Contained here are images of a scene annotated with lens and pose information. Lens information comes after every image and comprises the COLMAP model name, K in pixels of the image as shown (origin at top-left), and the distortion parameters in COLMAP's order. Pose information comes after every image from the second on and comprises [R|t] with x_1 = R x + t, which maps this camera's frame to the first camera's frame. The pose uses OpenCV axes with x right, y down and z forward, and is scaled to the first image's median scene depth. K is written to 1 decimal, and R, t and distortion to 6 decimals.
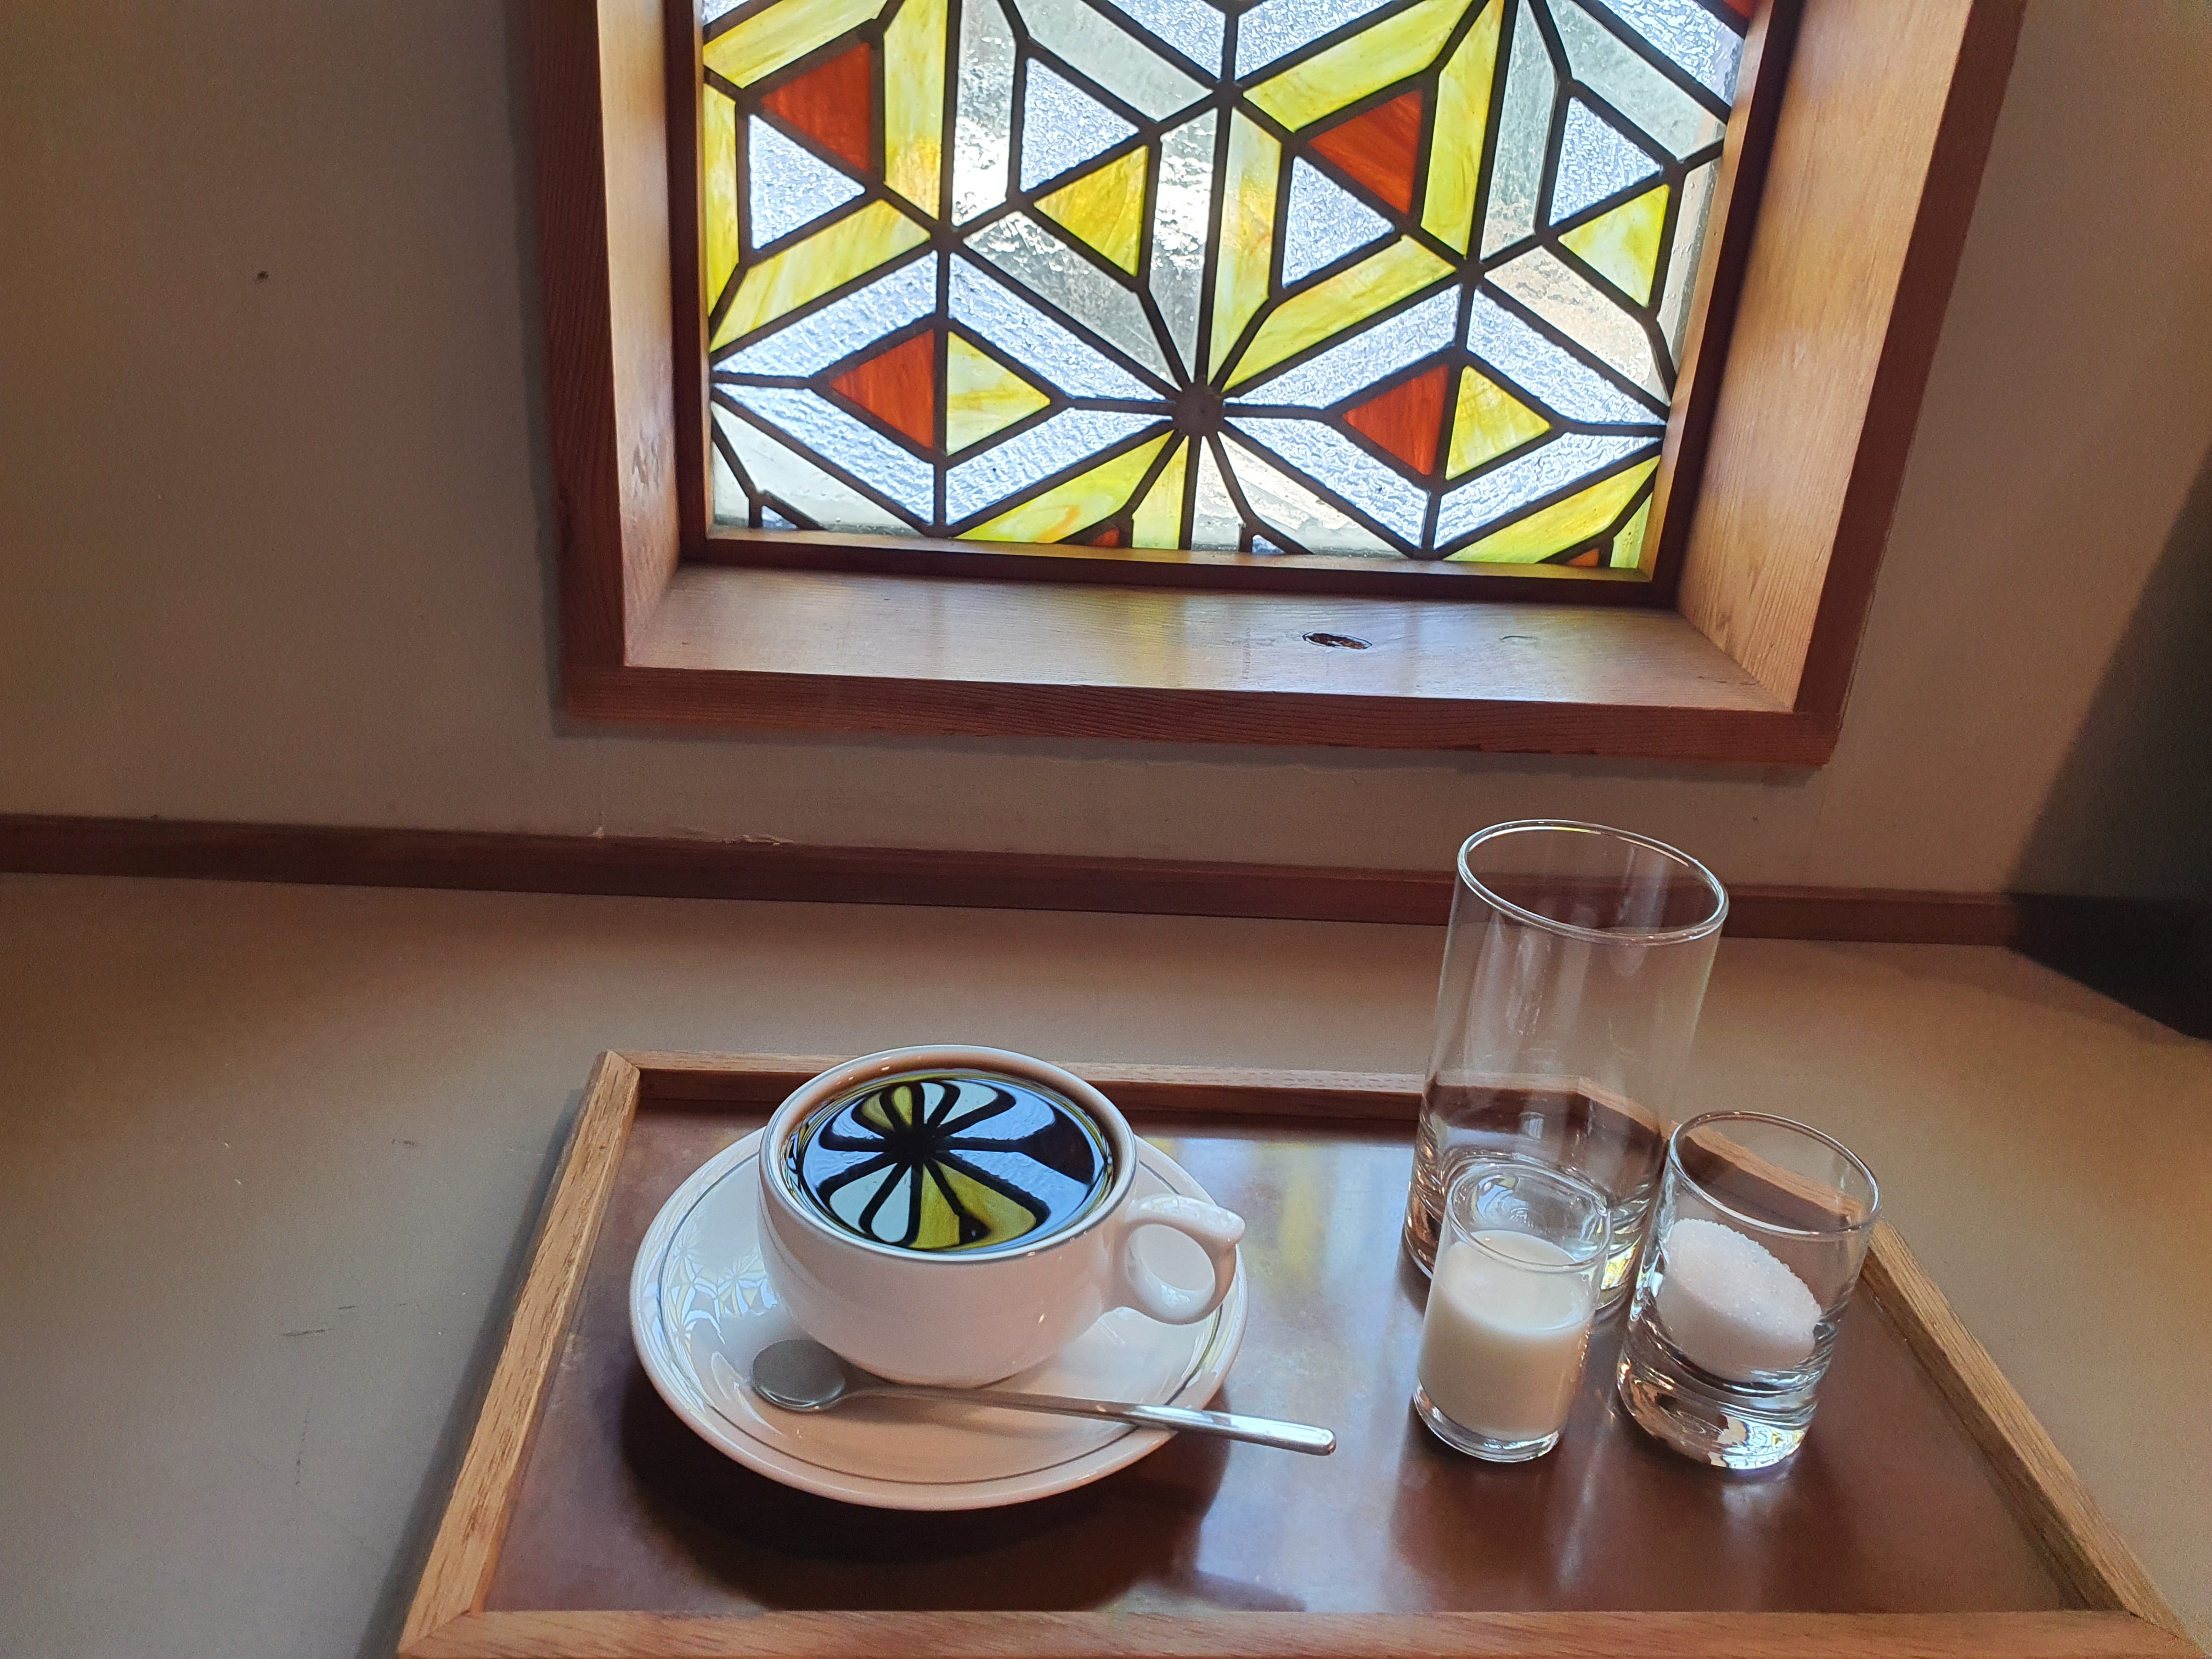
lens RADIAL K [[1715.0, 0, 1106.2], [0, 1715.0, 827.9], [0, 0, 1]] dist [0.010608, -0.002109]
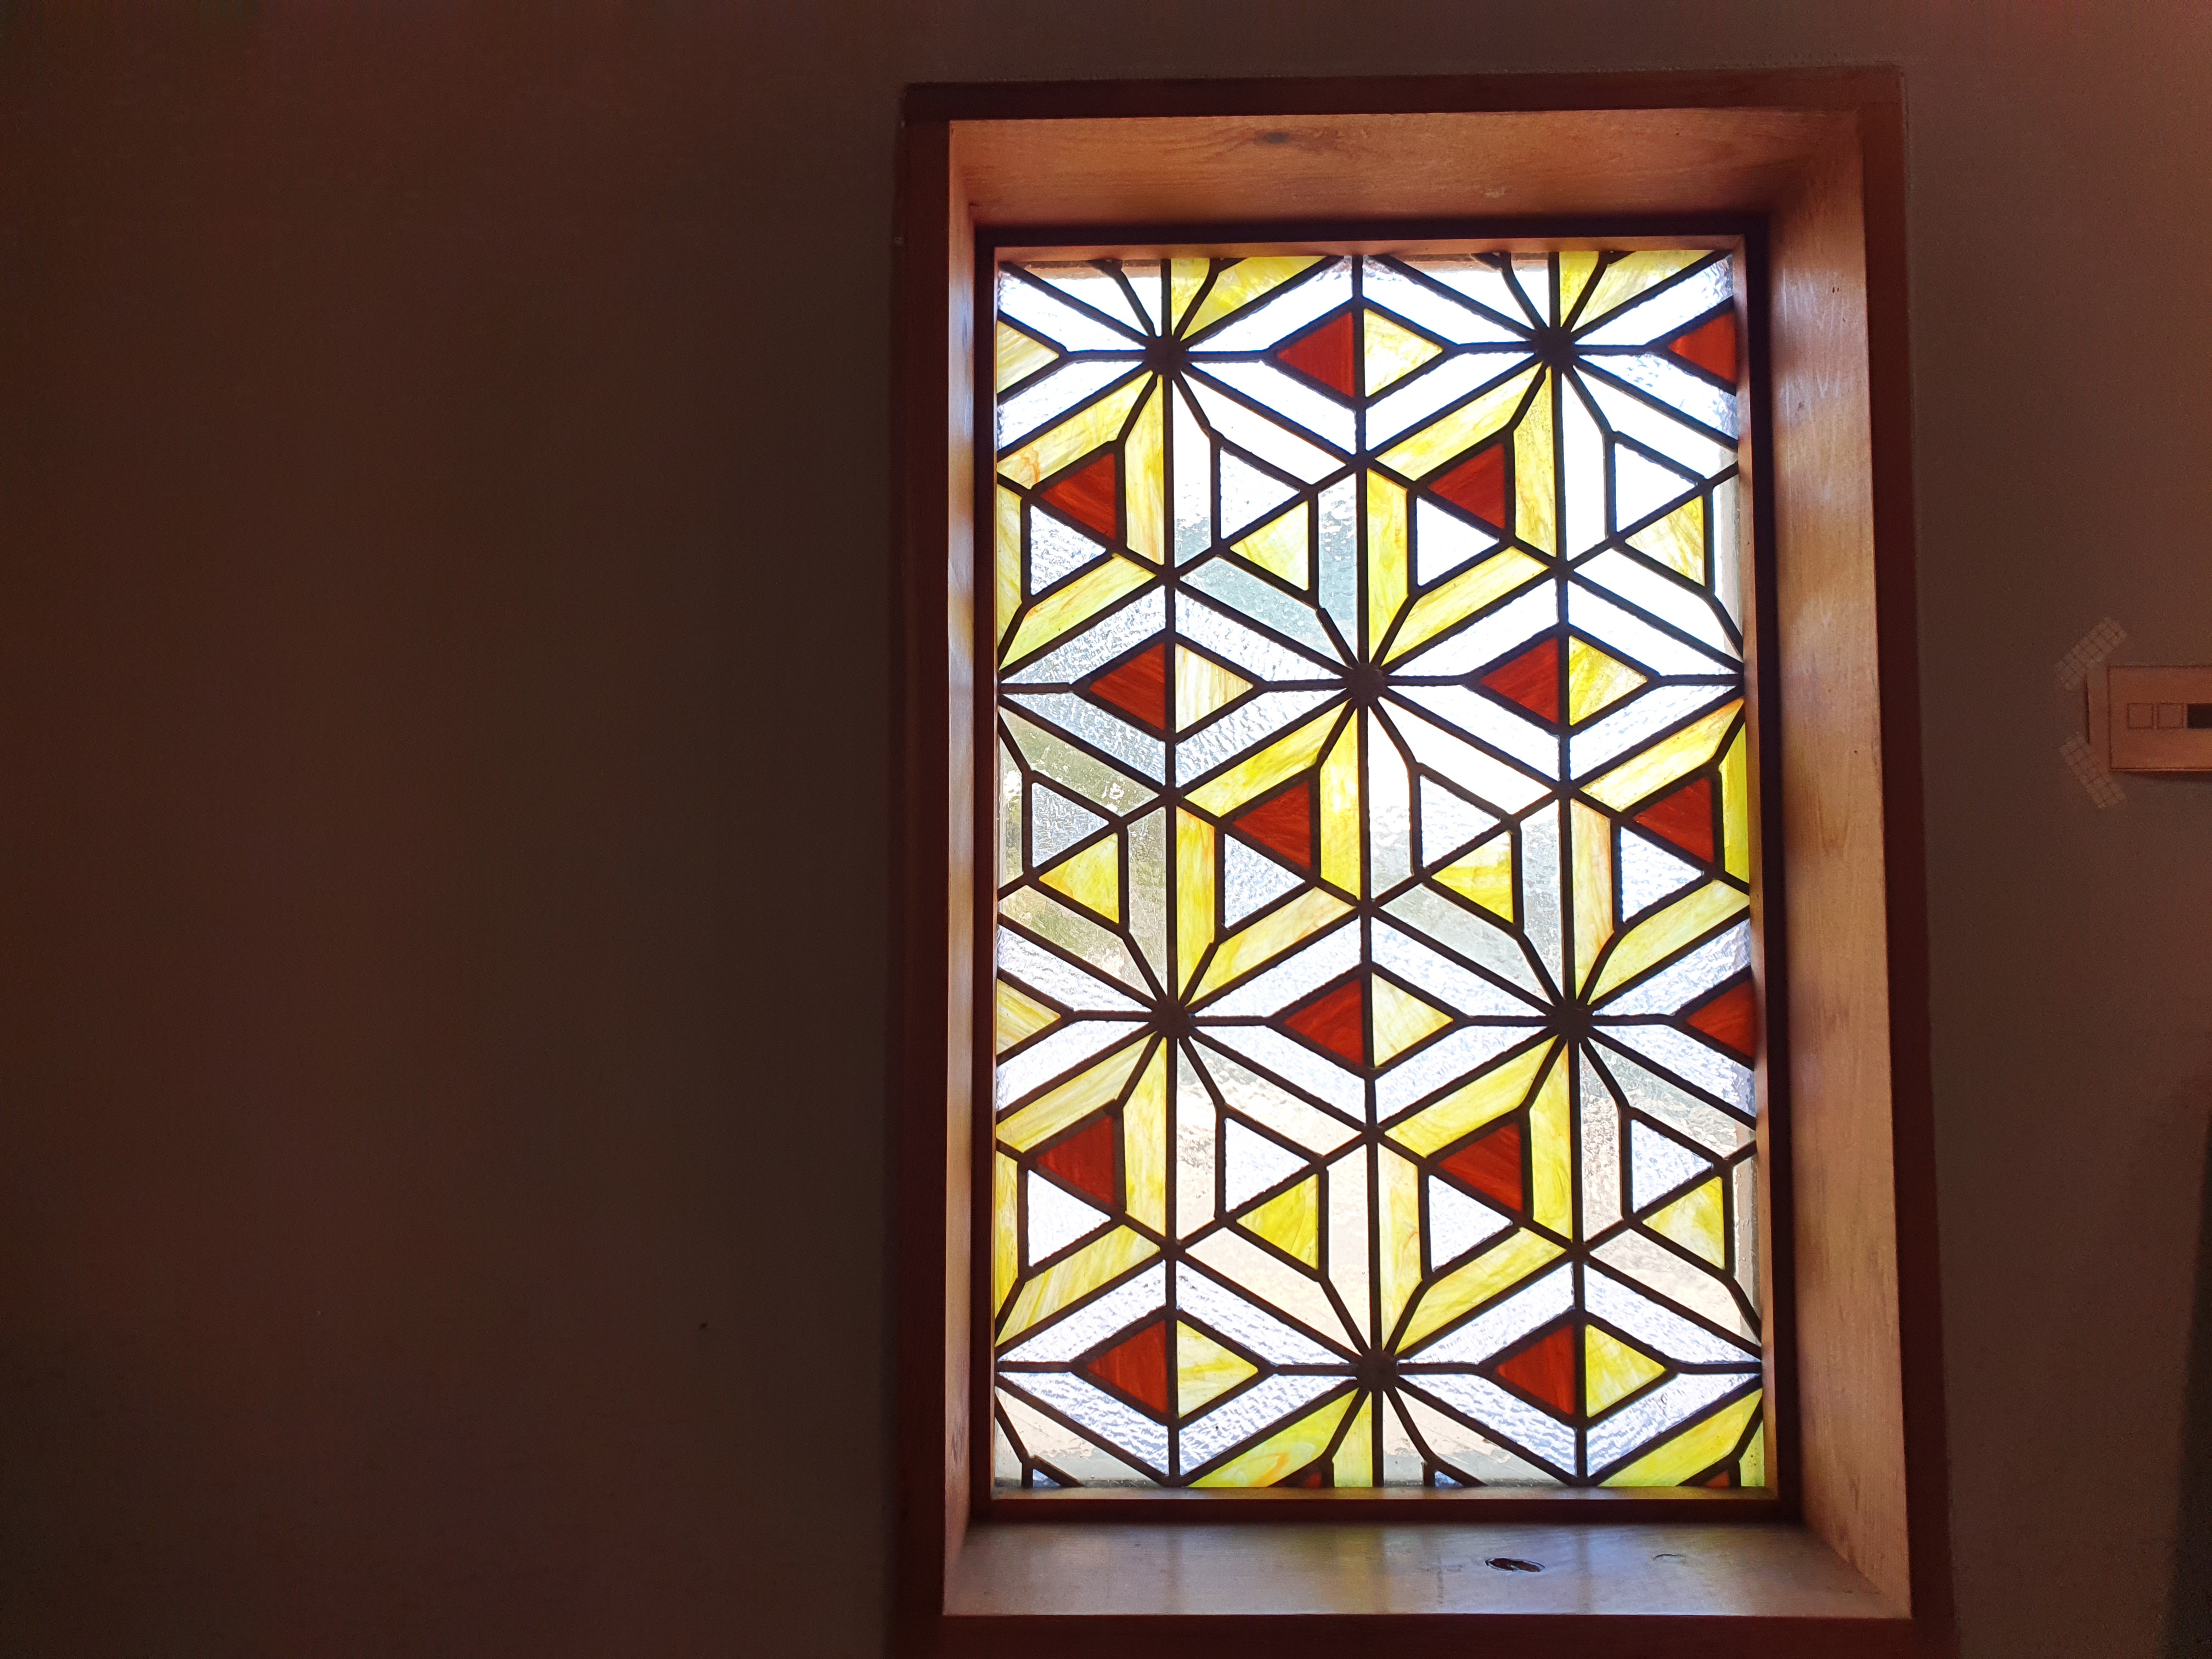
lens RADIAL K [[1715.0, 0, 1132.6], [0, 1715.0, 820.3], [0, 0, 1]] dist [0.010608, -0.002109]
pose [[0.994360, -0.076900, -0.073041, -0.001311], [0.030827, 0.868502, -0.494726, 0.023415], [0.101480, 0.489684, 0.865974, -0.310414]]
